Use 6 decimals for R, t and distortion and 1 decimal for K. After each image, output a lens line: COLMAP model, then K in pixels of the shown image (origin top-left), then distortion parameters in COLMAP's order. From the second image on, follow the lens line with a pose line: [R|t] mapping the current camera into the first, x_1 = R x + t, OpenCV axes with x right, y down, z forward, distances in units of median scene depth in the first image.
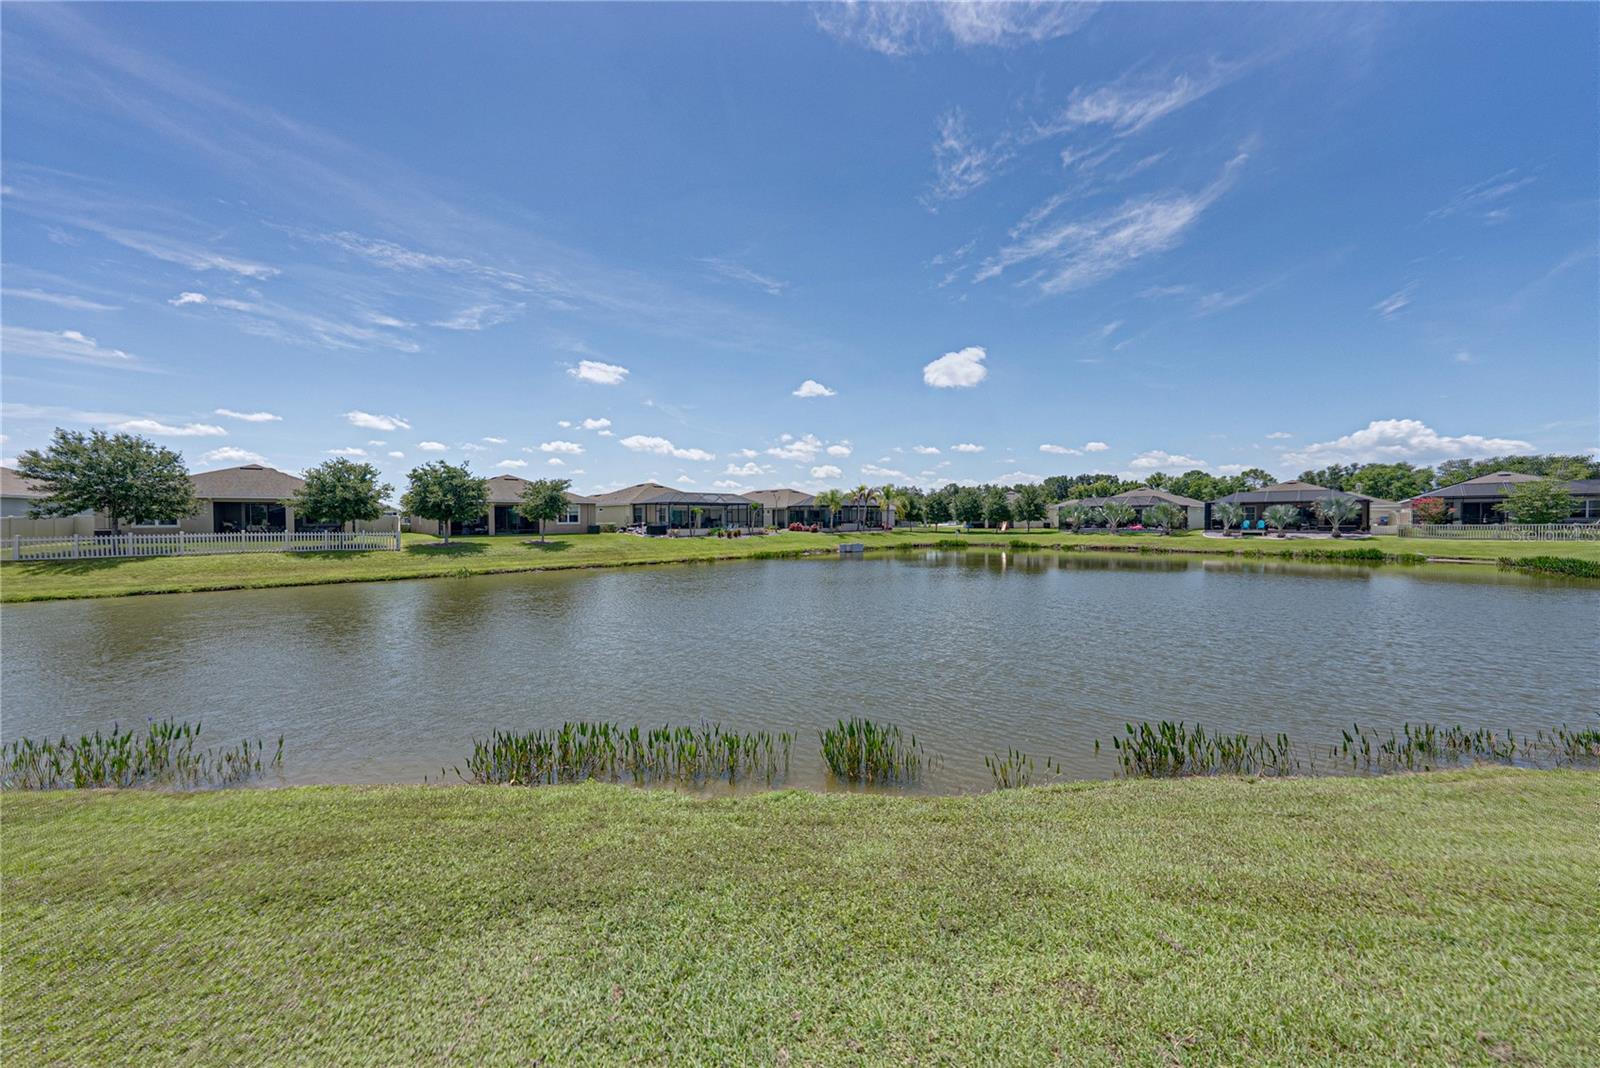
lens RADIAL K [[657.1, 0, 800.8], [0, 657.1, 533.7], [0, 0, 1]] dist [-0.000504, 0.000006]
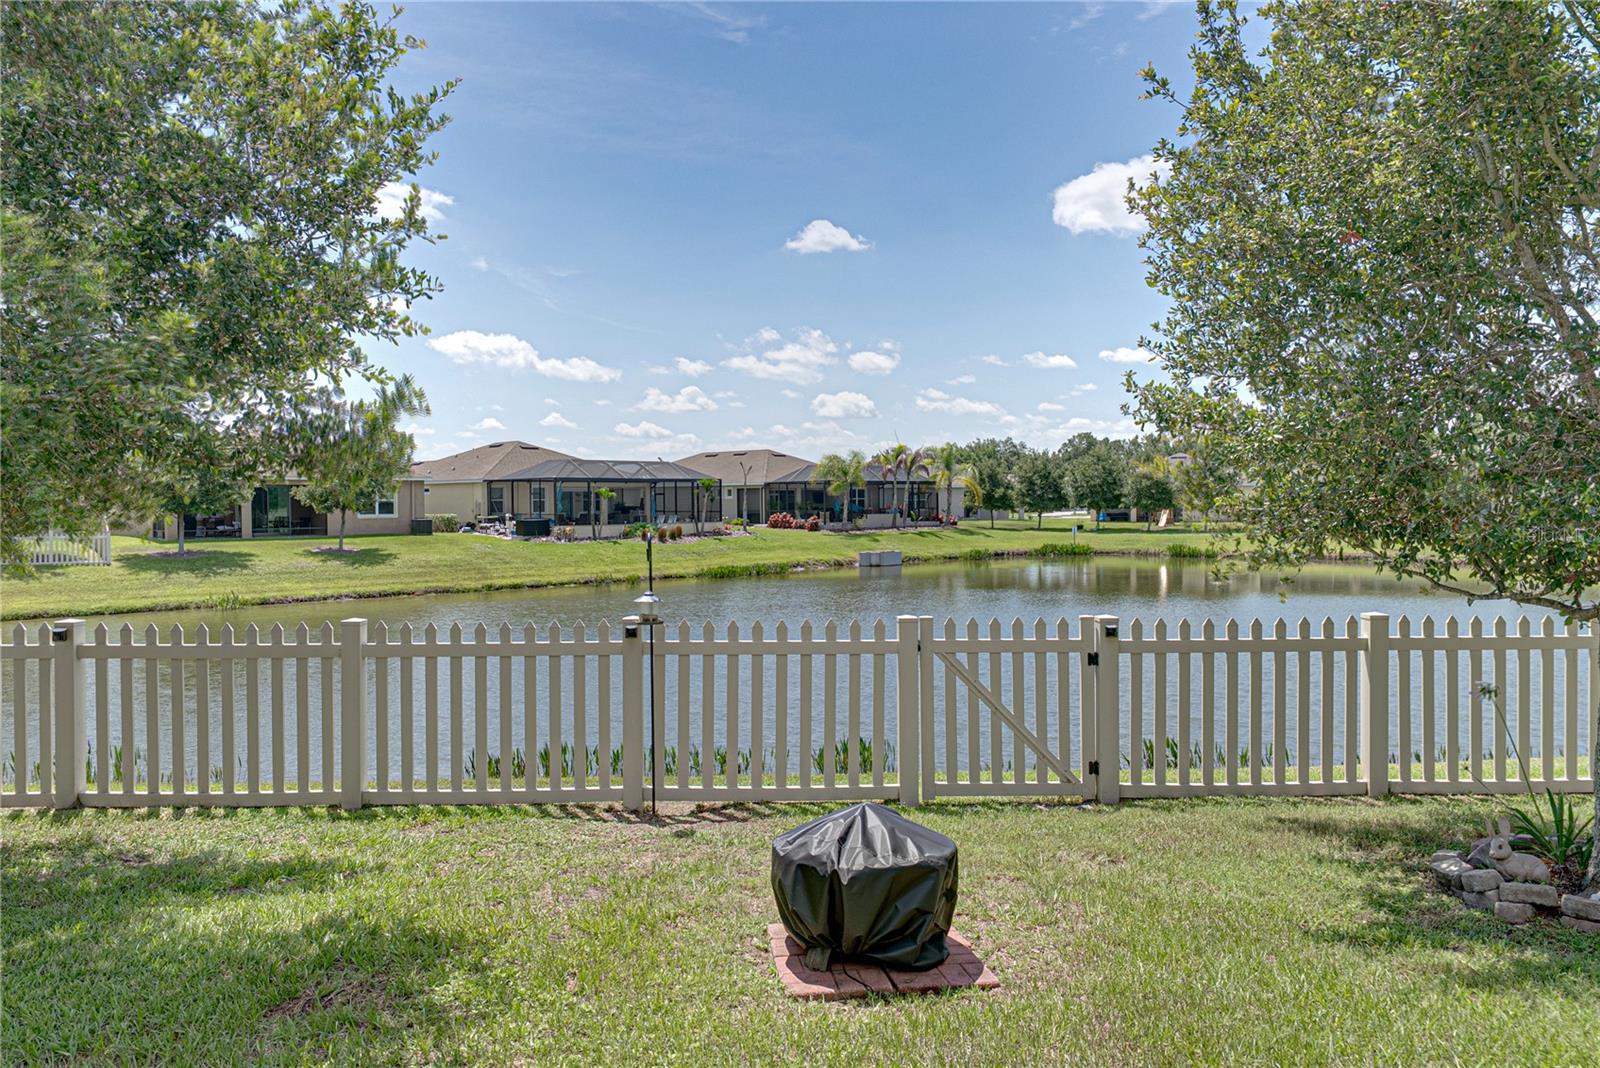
lens RADIAL K [[1362.5, 0, 816.2], [0, 1362.5, 539.5], [0, 0, 1]] dist [0.000015, 0.004444]
pose [[0.999805, -0.001661, 0.019654, 0.000025], [0.001512, 0.999970, 0.007581, -0.003723], [-0.019666, -0.007549, 0.999778, -0.156575]]
